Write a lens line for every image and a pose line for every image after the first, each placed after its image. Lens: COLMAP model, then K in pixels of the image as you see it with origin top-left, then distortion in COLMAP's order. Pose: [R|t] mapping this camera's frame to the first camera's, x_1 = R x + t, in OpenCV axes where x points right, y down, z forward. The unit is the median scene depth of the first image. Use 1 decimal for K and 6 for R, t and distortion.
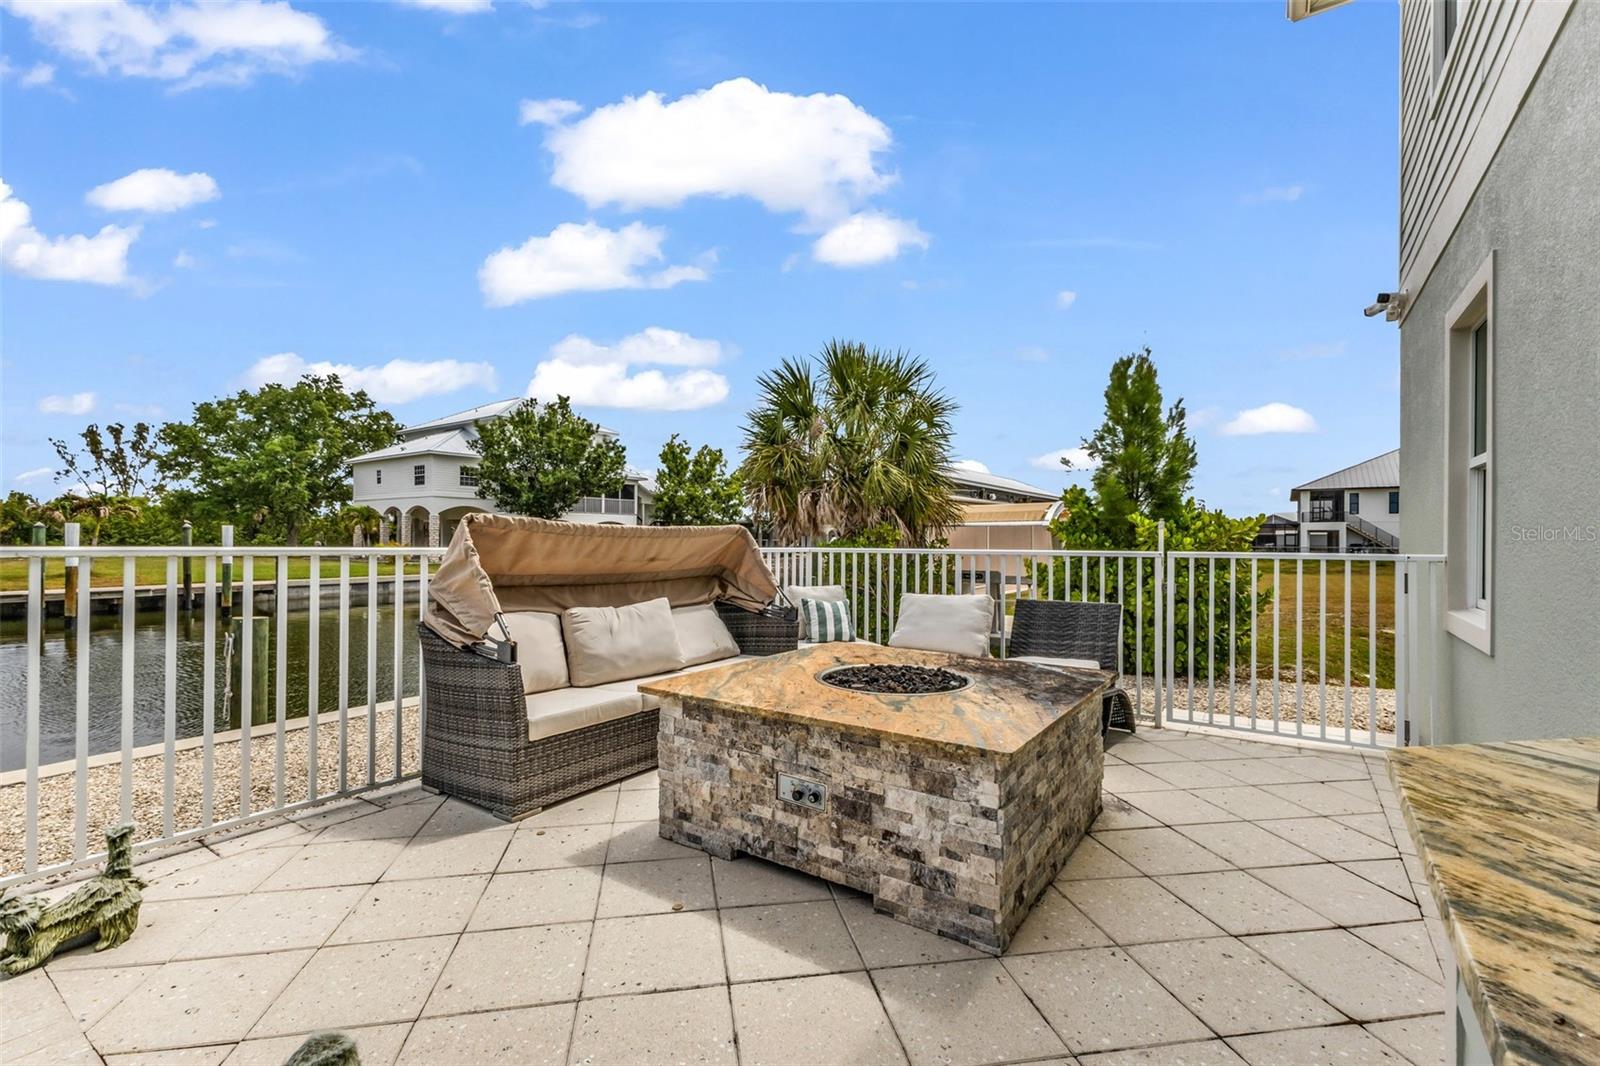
lens RADIAL K [[690.3, 0, 797.2], [0, 690.3, 531.8], [0, 0, 1]] dist [0.002795, -0.000040]
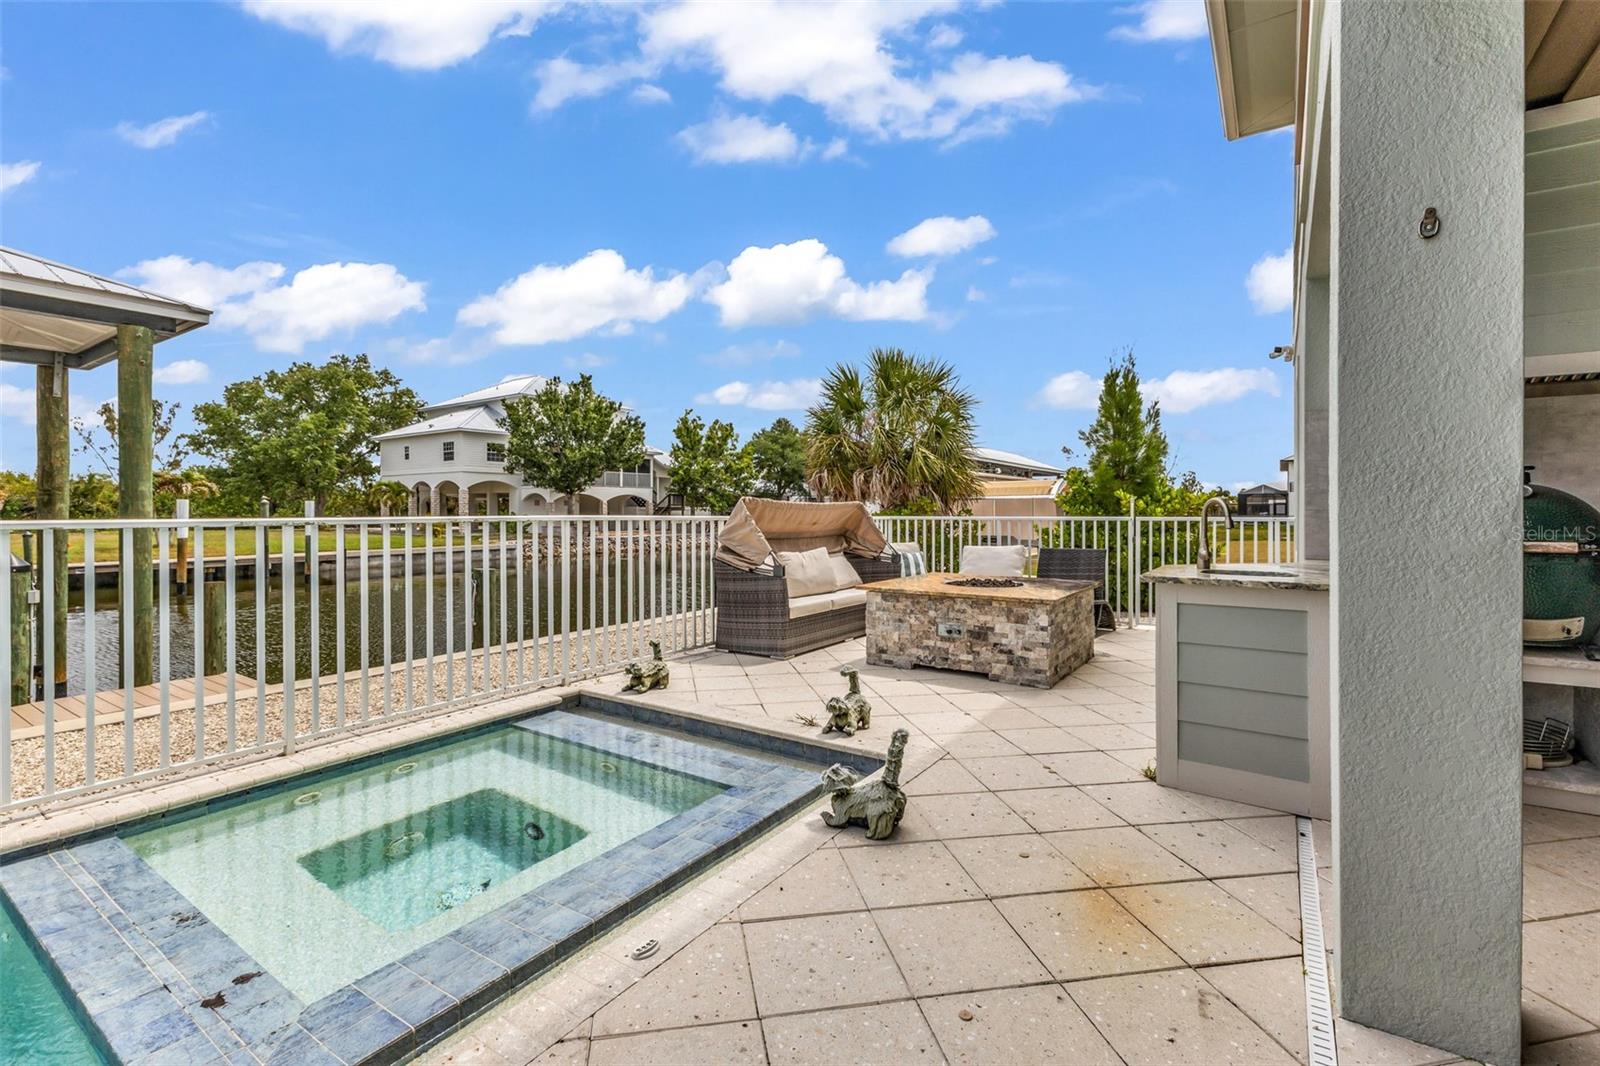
lens RADIAL K [[701.0, 0, 800.0], [0, 701.0, 511.9], [0, 0, 1]] dist [0.002451, -0.000167]
pose [[0.999908, -0.005414, 0.012416, -0.106562], [0.005261, 0.999911, 0.012298, -0.002843], [-0.012482, -0.012232, 0.999847, -0.250637]]
